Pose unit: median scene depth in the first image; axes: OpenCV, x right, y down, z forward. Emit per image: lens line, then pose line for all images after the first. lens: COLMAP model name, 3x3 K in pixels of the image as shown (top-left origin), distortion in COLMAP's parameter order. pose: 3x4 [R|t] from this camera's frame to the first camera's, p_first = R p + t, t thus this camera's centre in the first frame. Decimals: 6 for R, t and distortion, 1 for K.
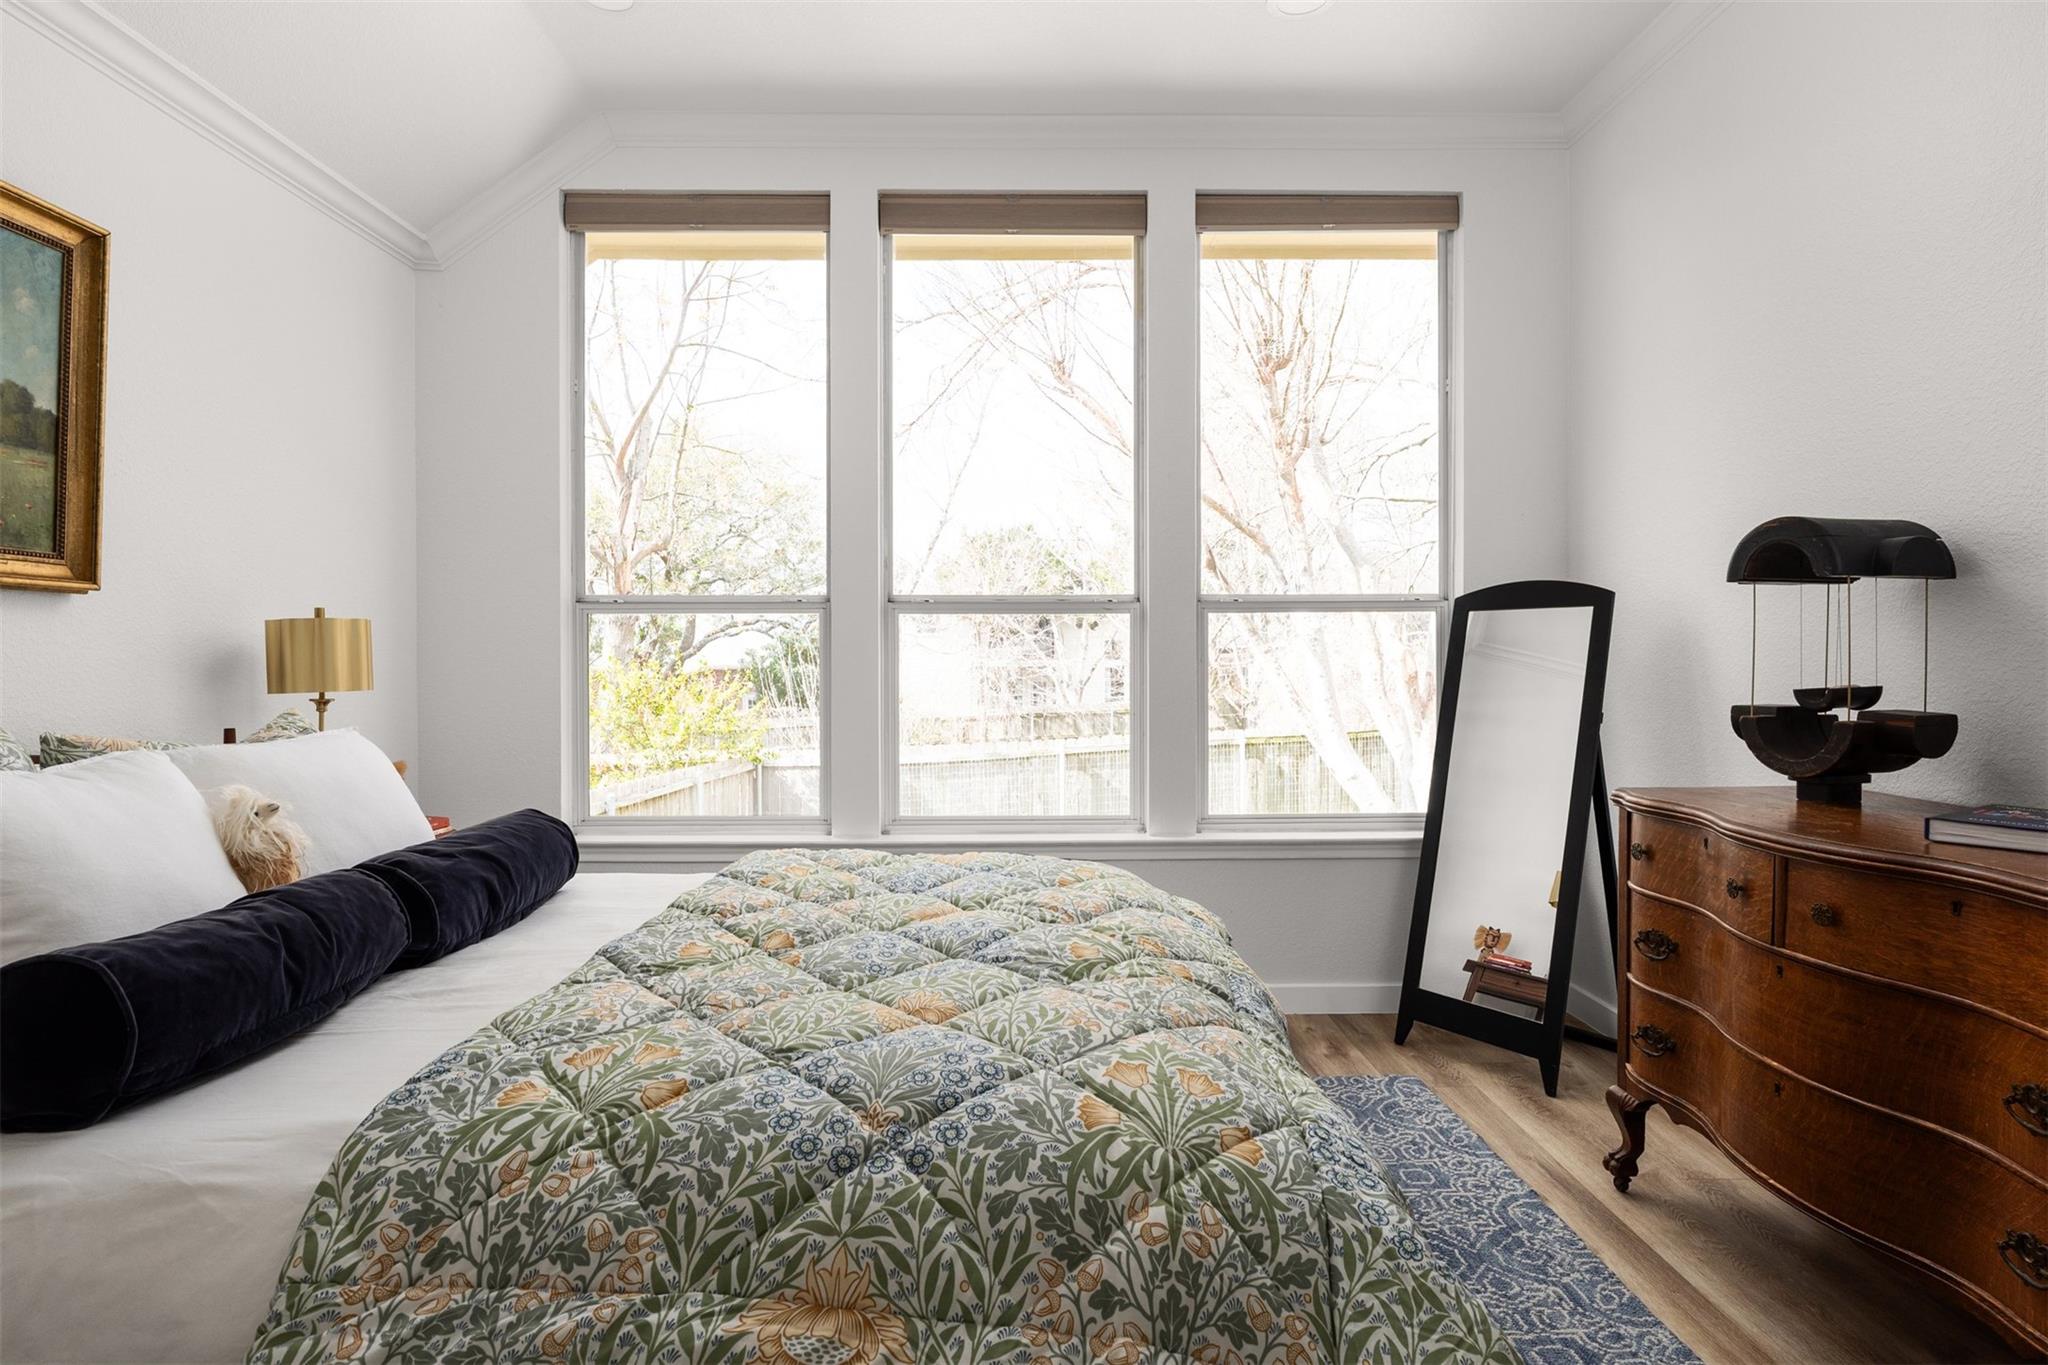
lens RADIAL K [[1105.7, 0, 1020.1], [0, 1105.7, 671.2], [0, 0, 1]] dist [-0.007146, 0.002939]
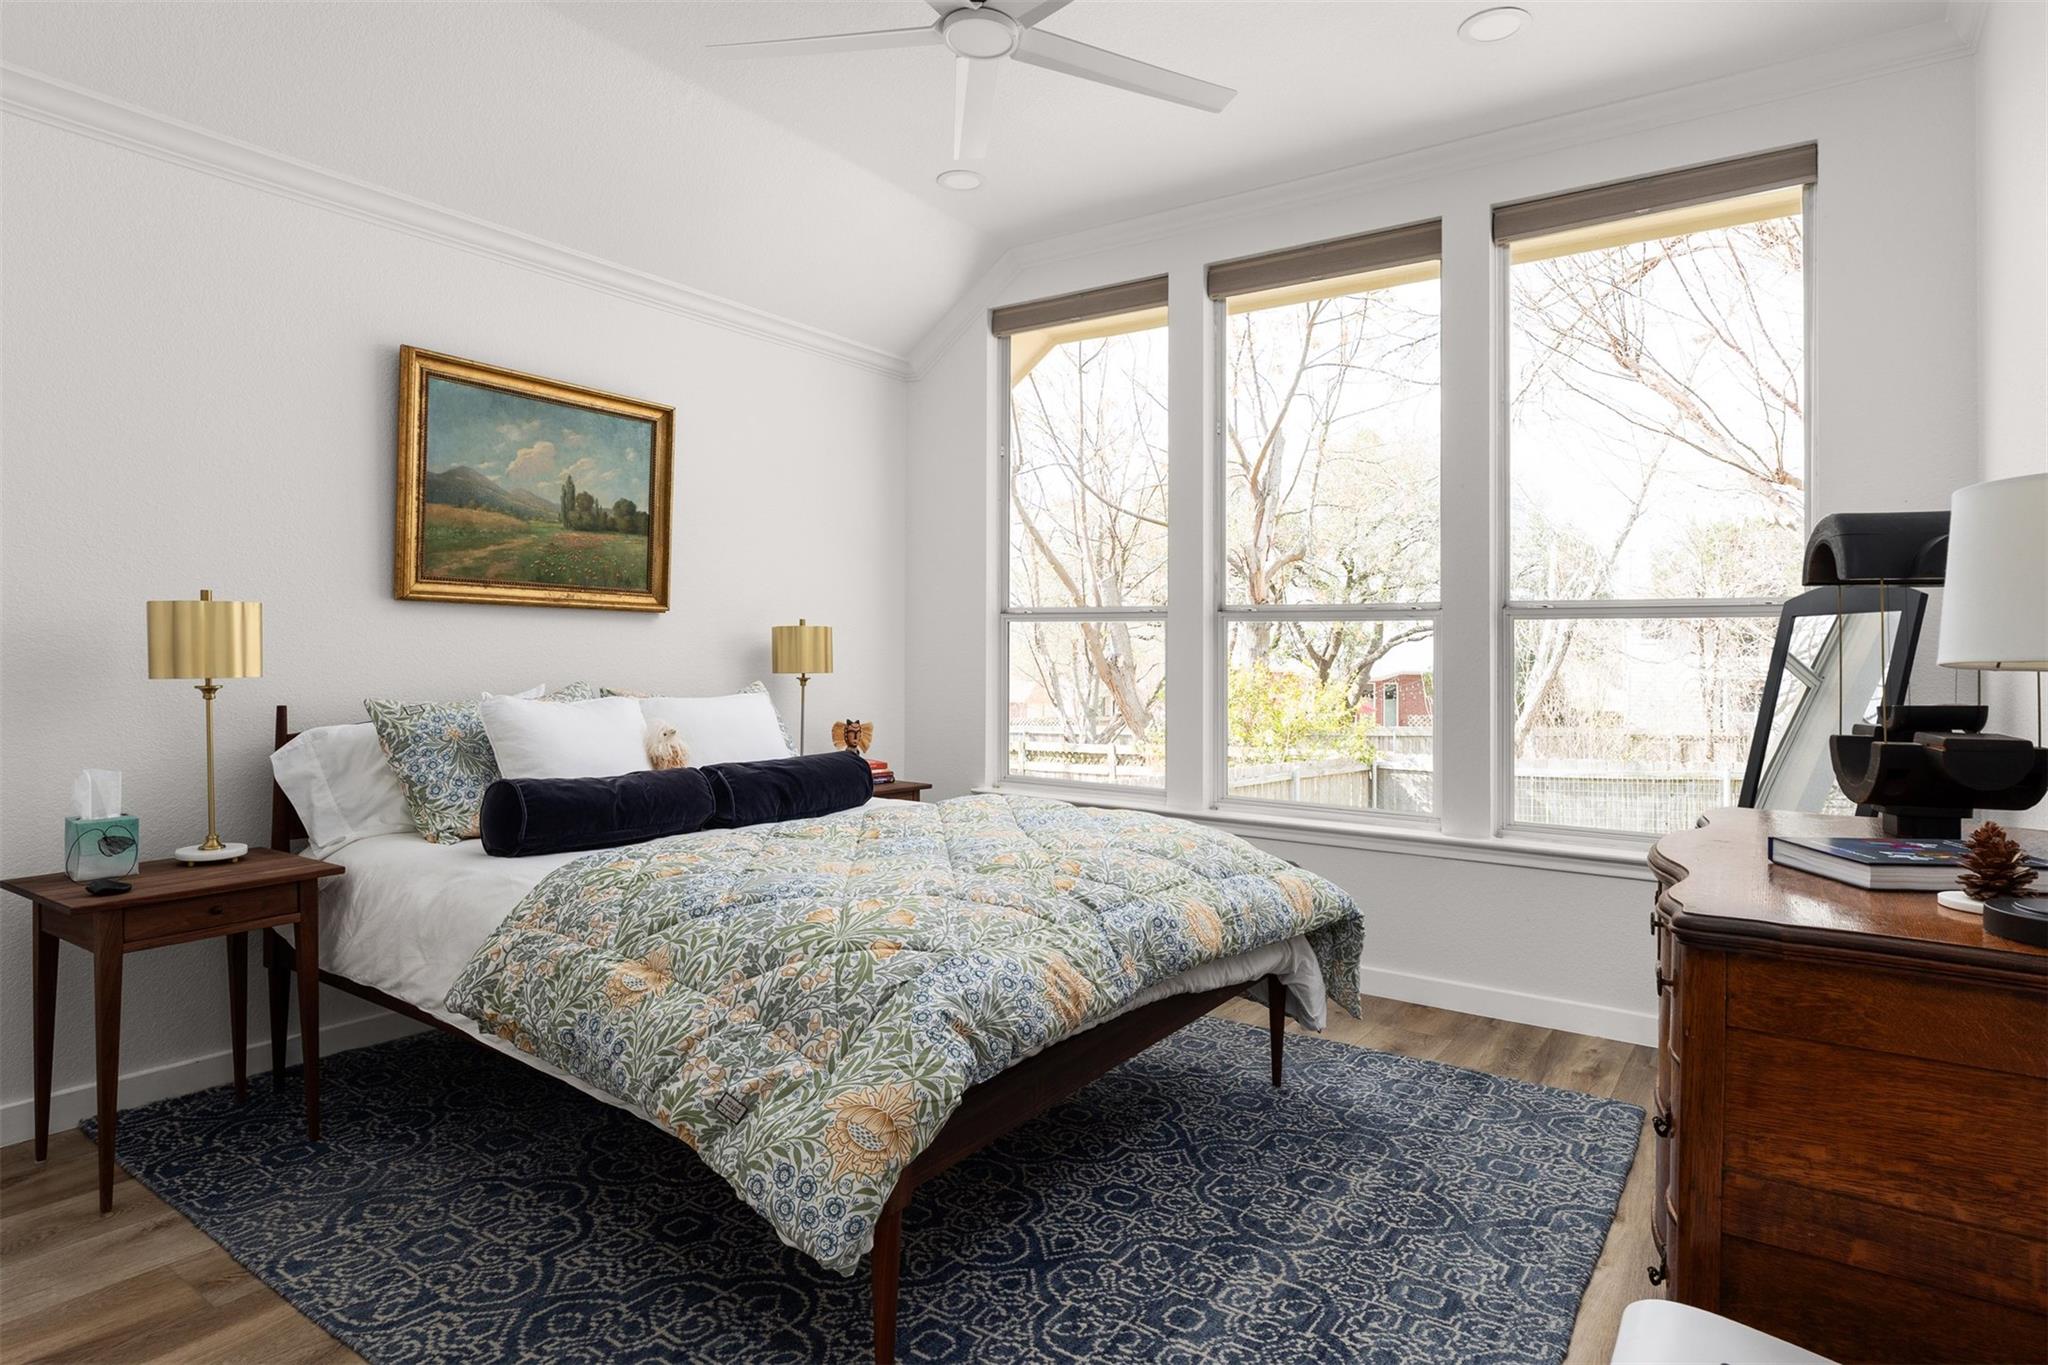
lens RADIAL K [[1105.7, 0, 1044.7], [0, 1105.7, 676.1], [0, 0, 1]] dist [-0.007146, 0.002939]
pose [[0.819318, 0.025219, -0.572785, 0.464770], [-0.025099, 0.999652, 0.008112, 0.001518], [0.572790, 0.007730, 0.819665, -0.074346]]
